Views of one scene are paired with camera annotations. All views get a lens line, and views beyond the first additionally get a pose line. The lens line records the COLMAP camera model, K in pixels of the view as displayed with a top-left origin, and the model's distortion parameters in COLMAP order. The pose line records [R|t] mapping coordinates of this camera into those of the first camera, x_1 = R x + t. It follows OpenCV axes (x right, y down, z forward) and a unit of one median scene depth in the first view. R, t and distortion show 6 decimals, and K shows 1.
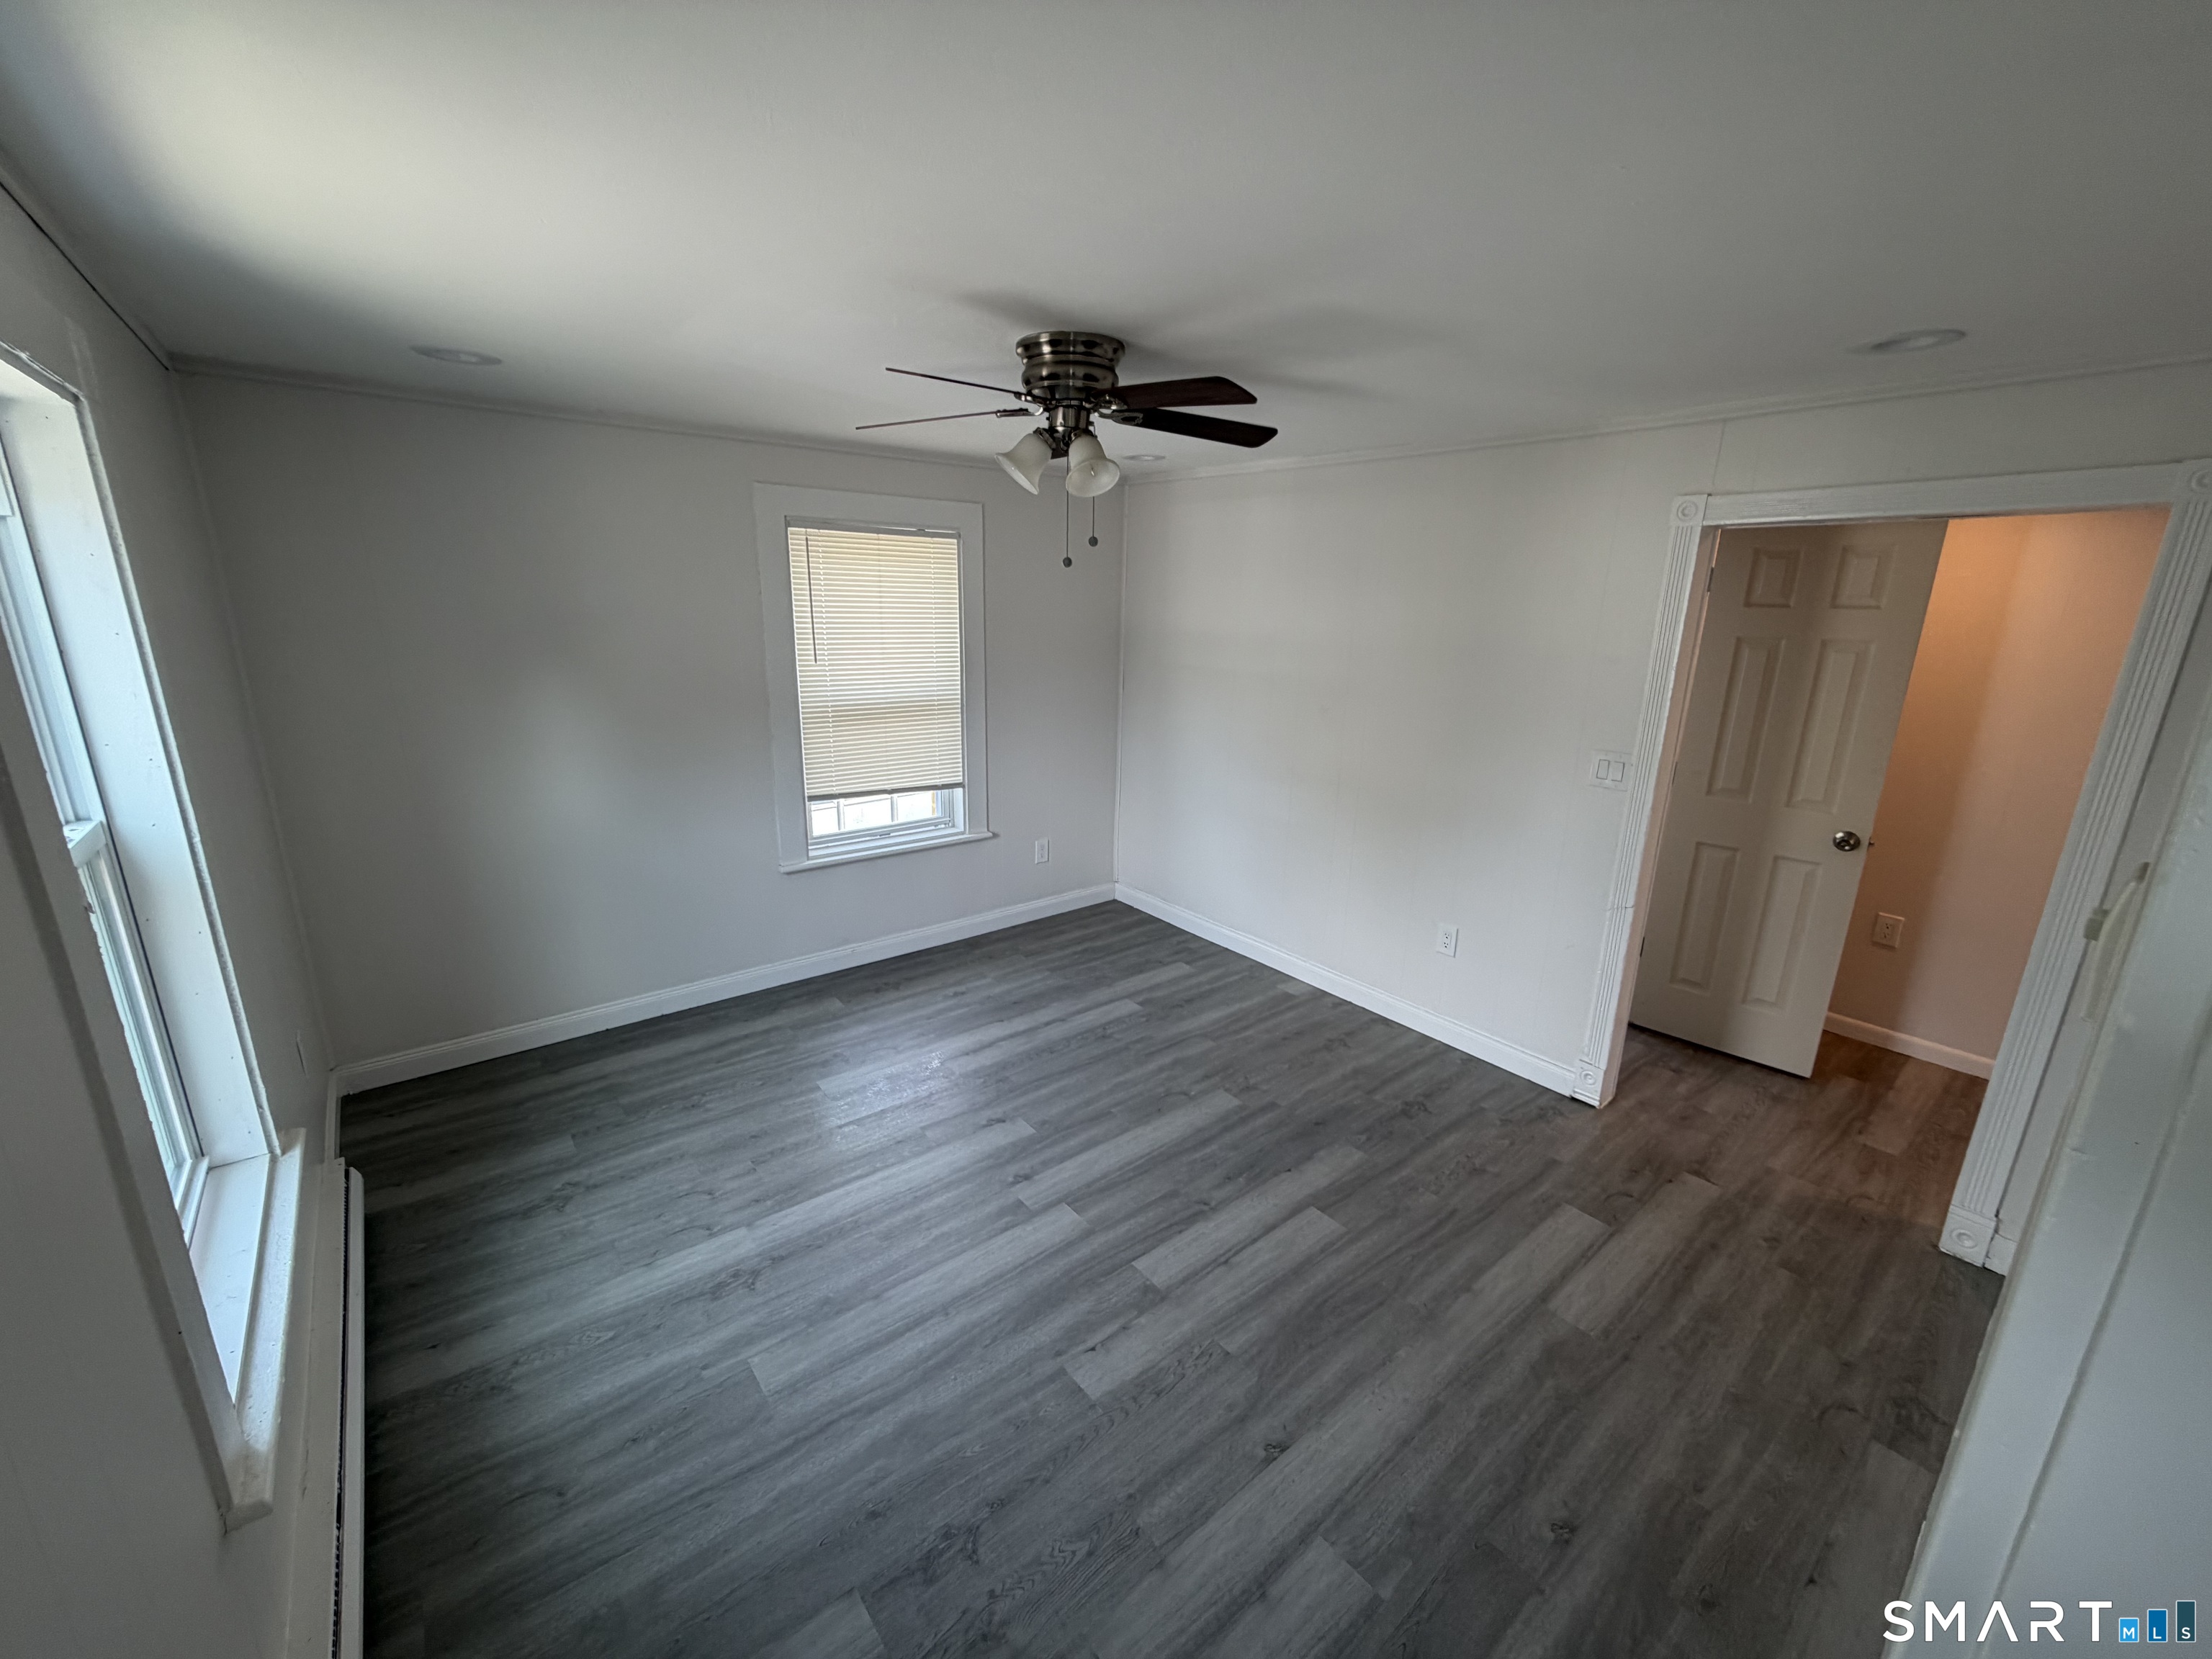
lens RADIAL K [[881.6, 0, 1093.2], [0, 881.6, 834.2], [0, 0, 1]] dist [-0.003077, 0.000637]
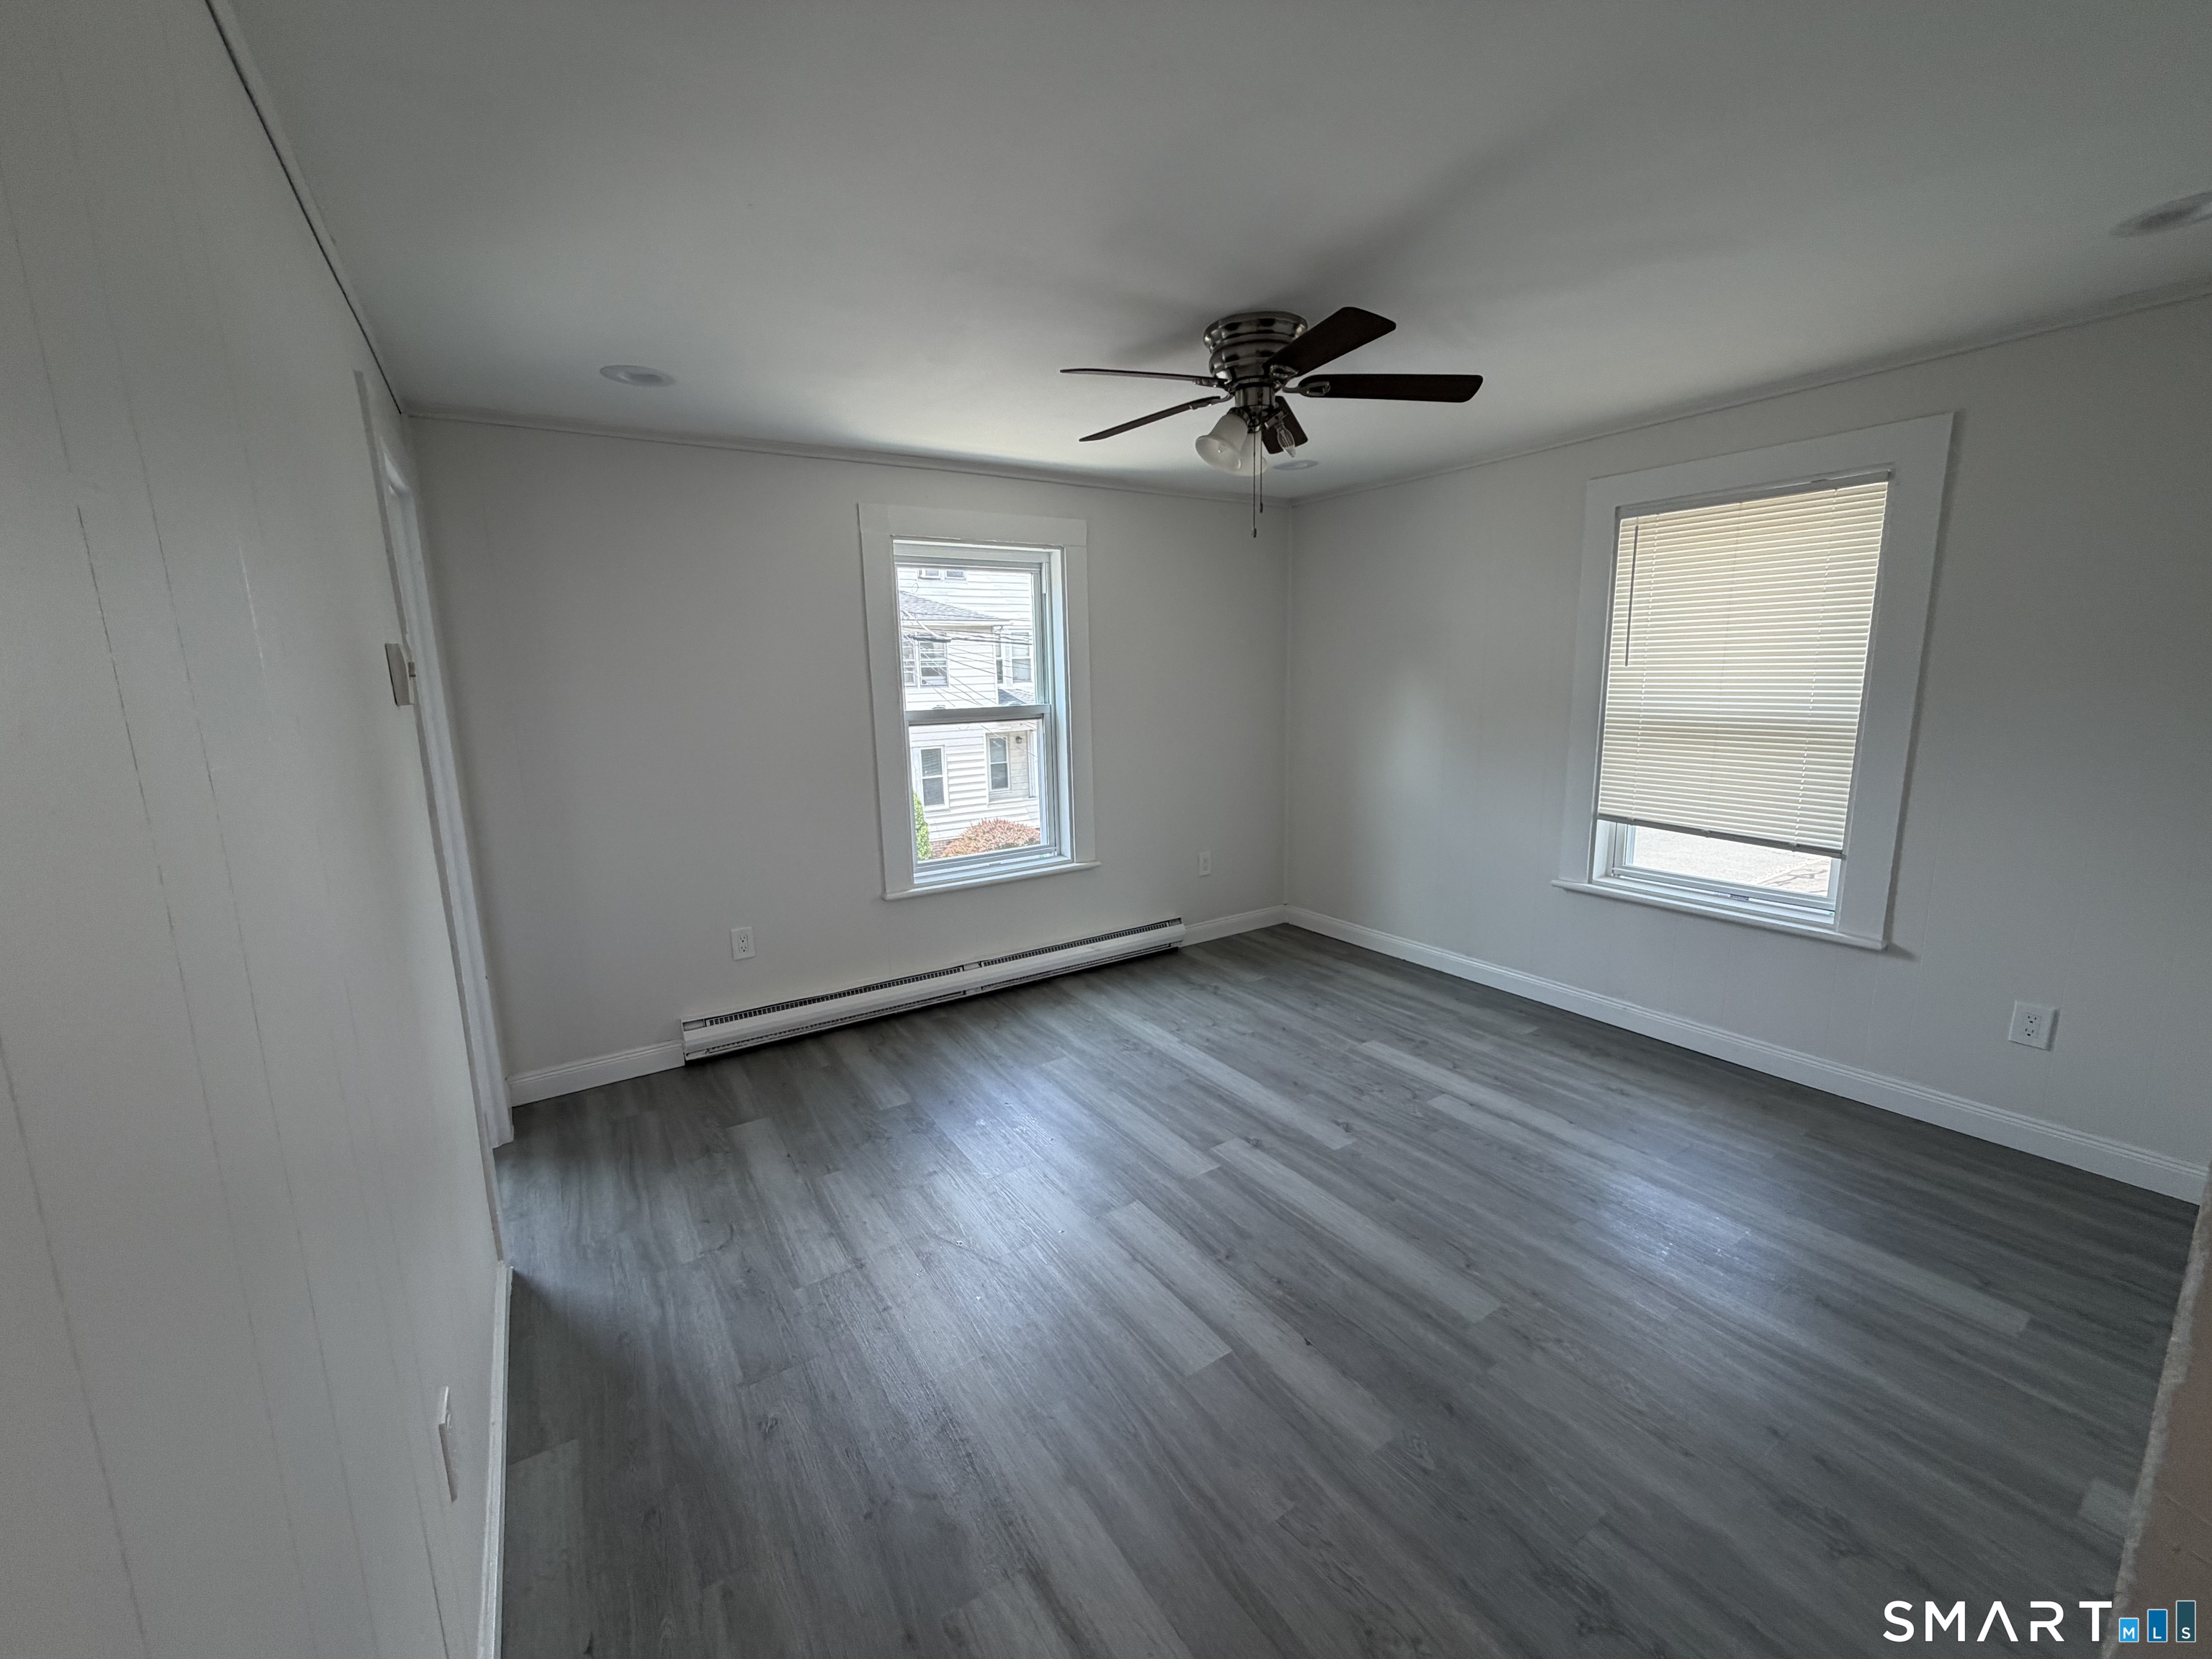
lens RADIAL K [[881.6, 0, 1096.0], [0, 881.6, 828.5], [0, 0, 1]] dist [-0.003077, 0.000637]
pose [[-0.107026, 0.158994, -0.981461, 0.767199], [-0.237310, 0.954516, 0.180507, -0.084633], [0.965520, 0.252229, -0.064428, 0.693166]]
